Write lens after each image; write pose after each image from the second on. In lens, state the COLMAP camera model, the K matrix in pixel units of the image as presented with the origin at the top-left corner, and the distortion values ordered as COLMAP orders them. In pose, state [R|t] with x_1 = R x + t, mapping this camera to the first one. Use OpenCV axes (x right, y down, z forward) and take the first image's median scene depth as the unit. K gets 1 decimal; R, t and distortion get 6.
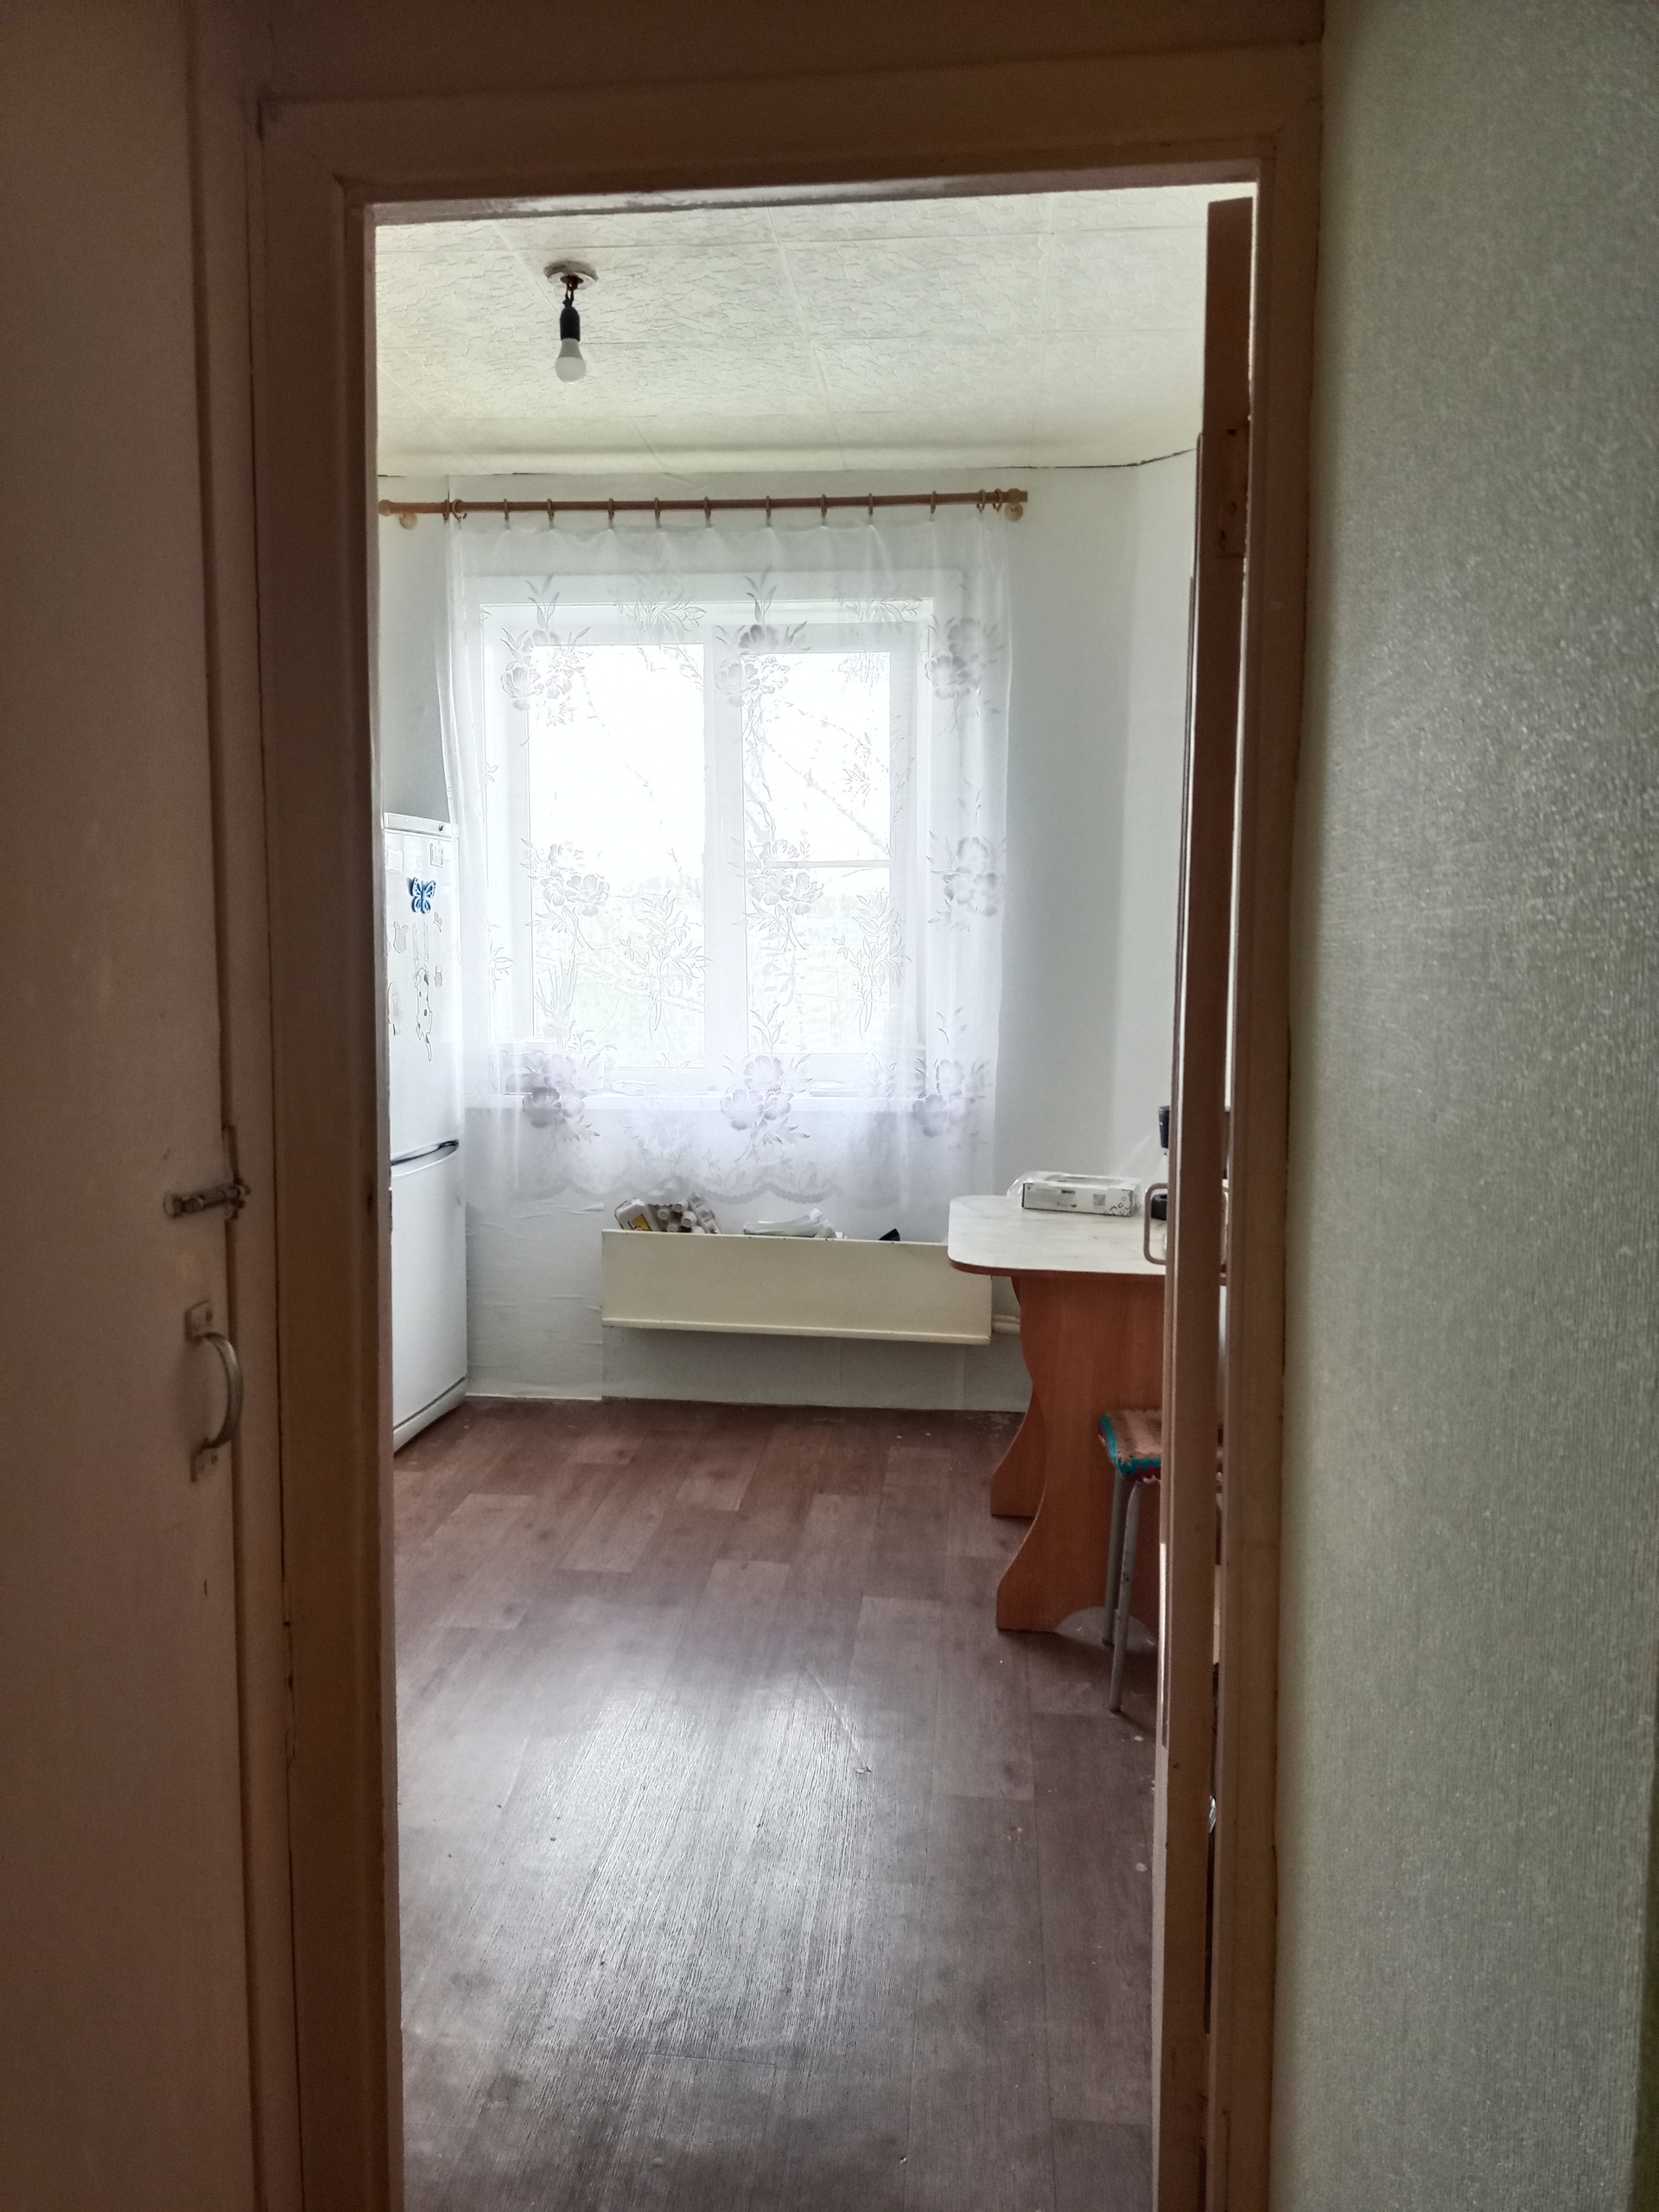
lens RADIAL K [[1612.4, 0, 829.5], [0, 1612.4, 1106.0], [0, 0, 1]] dist [0.079305, -0.122527]
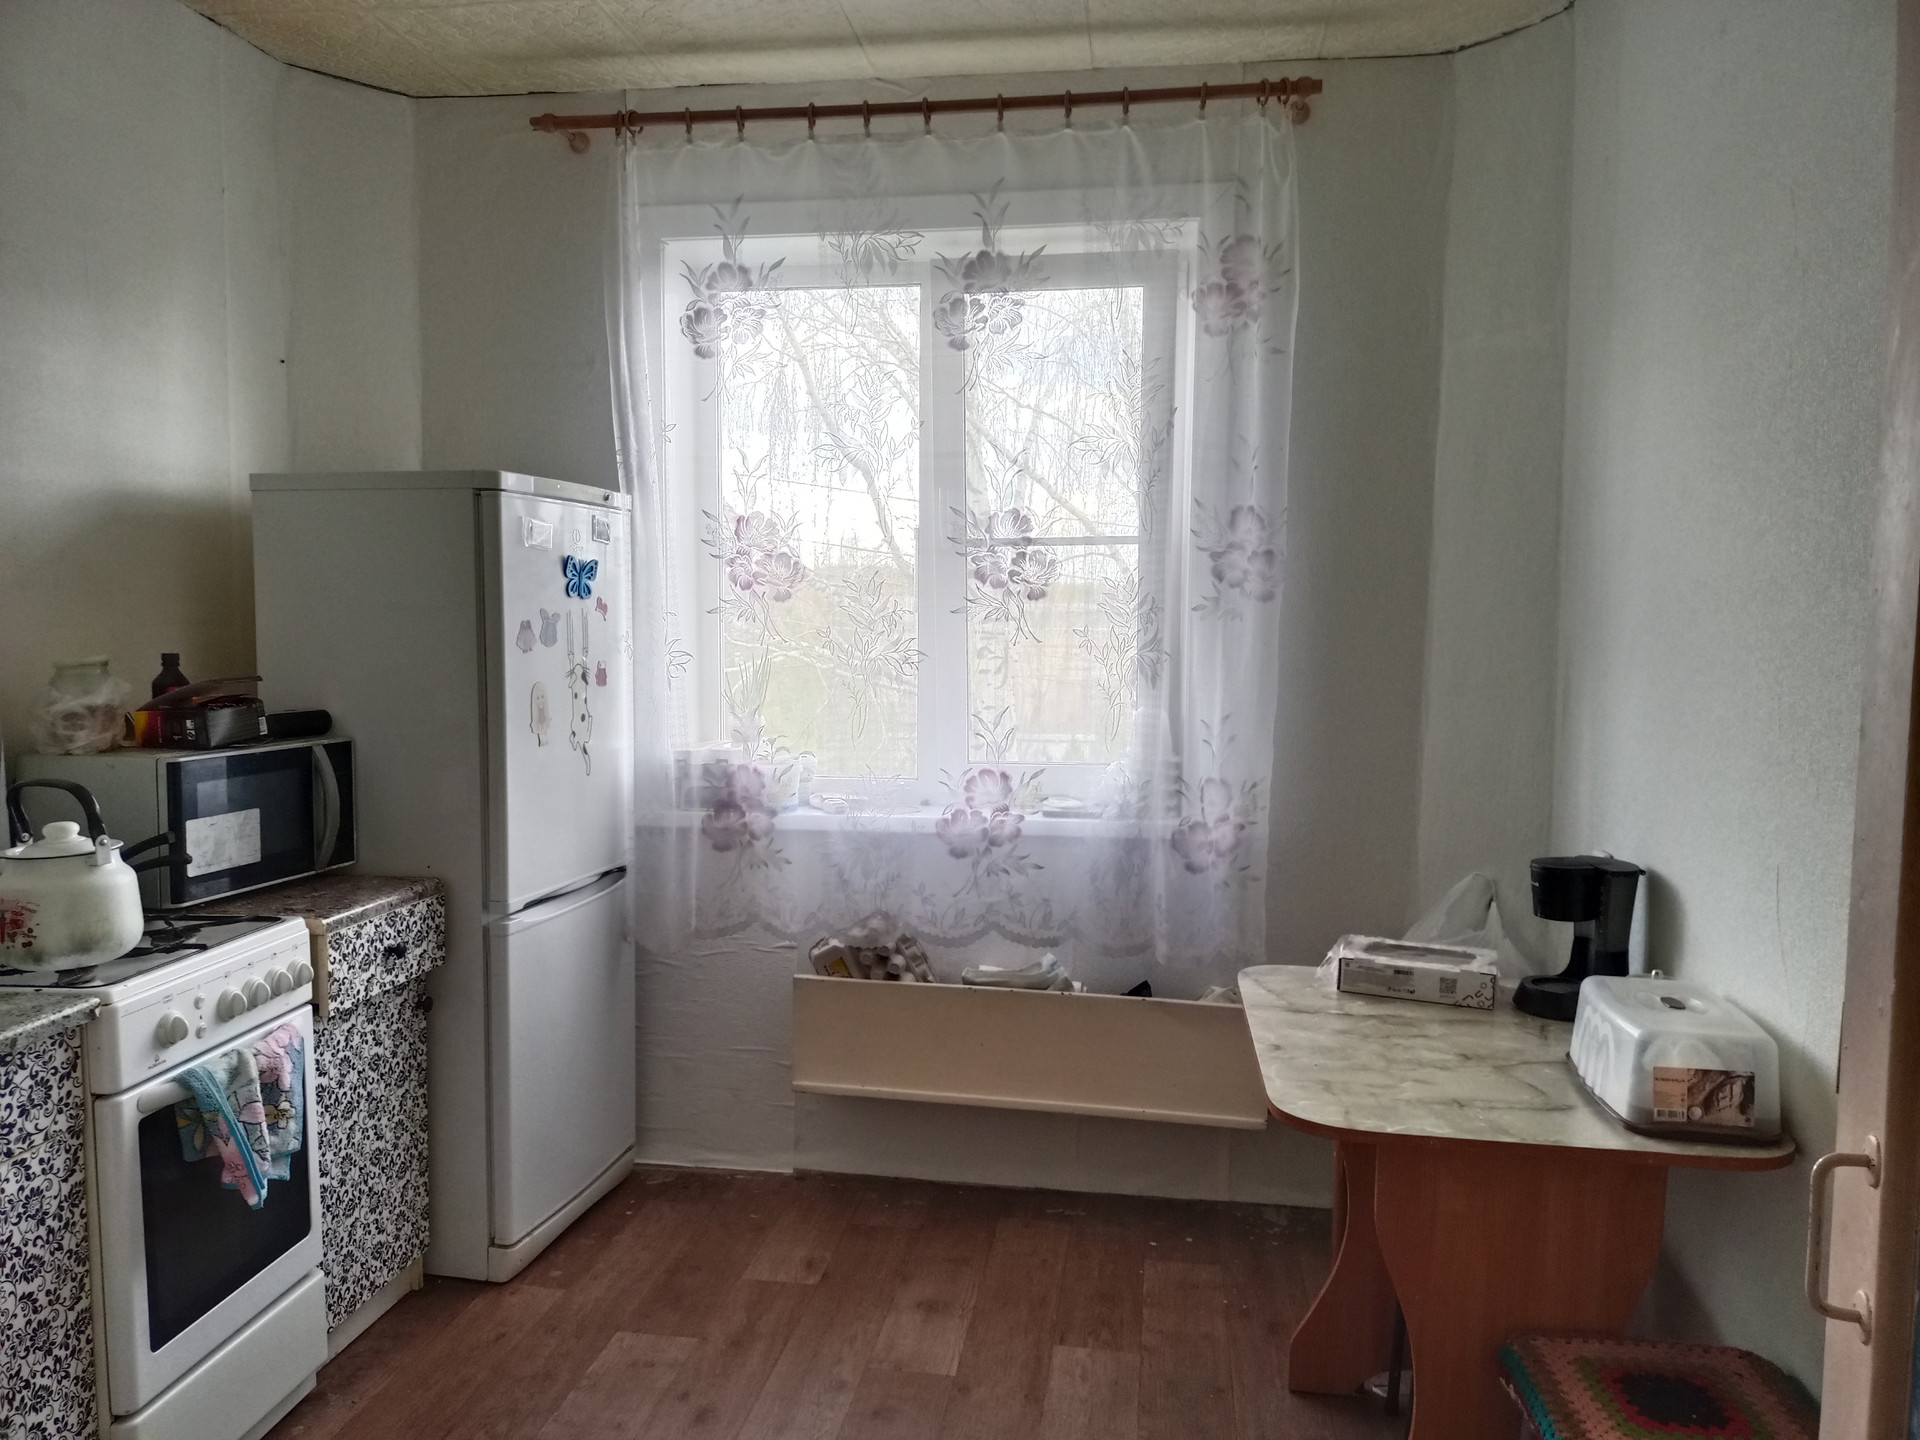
lens RADIAL K [[1399.6, 0, 944.6], [0, 1399.6, 714.4], [0, 0, 1]] dist [0.079305, -0.122527]
pose [[0.998254, 0.005205, -0.058830, -0.021370], [-0.007191, 0.999409, -0.033605, -0.035636], [0.058620, 0.033969, 0.997702, 0.283991]]
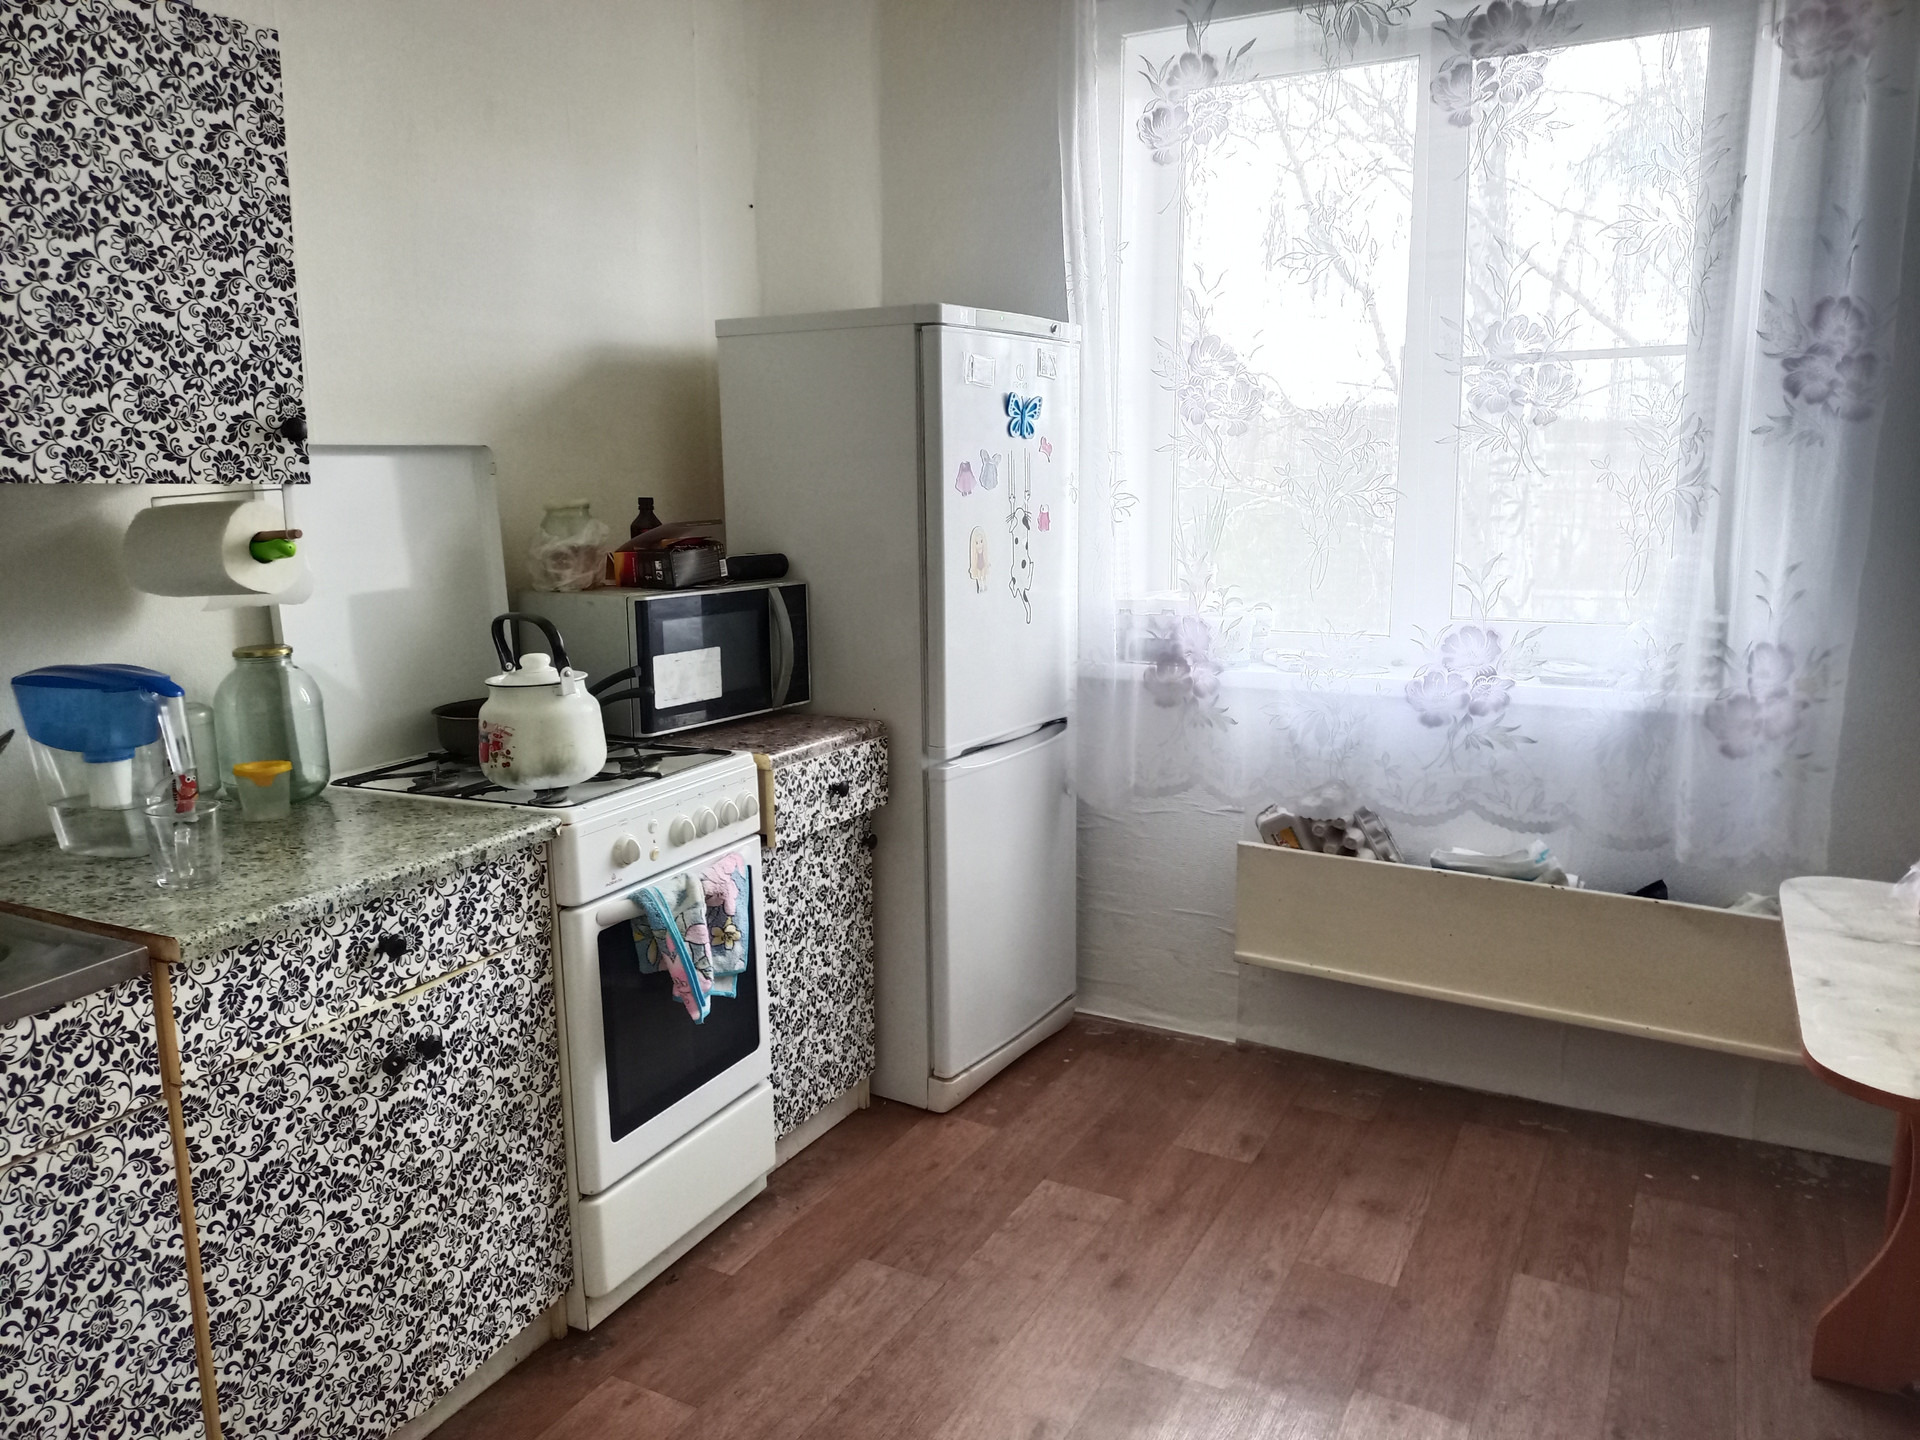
lens RADIAL K [[1399.6, 0, 944.6], [0, 1399.6, 714.4], [0, 0, 1]] dist [0.079305, -0.122527]
pose [[0.919036, 0.055599, -0.390233, -0.009476], [-0.027585, 0.996647, 0.077033, -0.034662], [0.393207, -0.060032, 0.917488, 0.332432]]
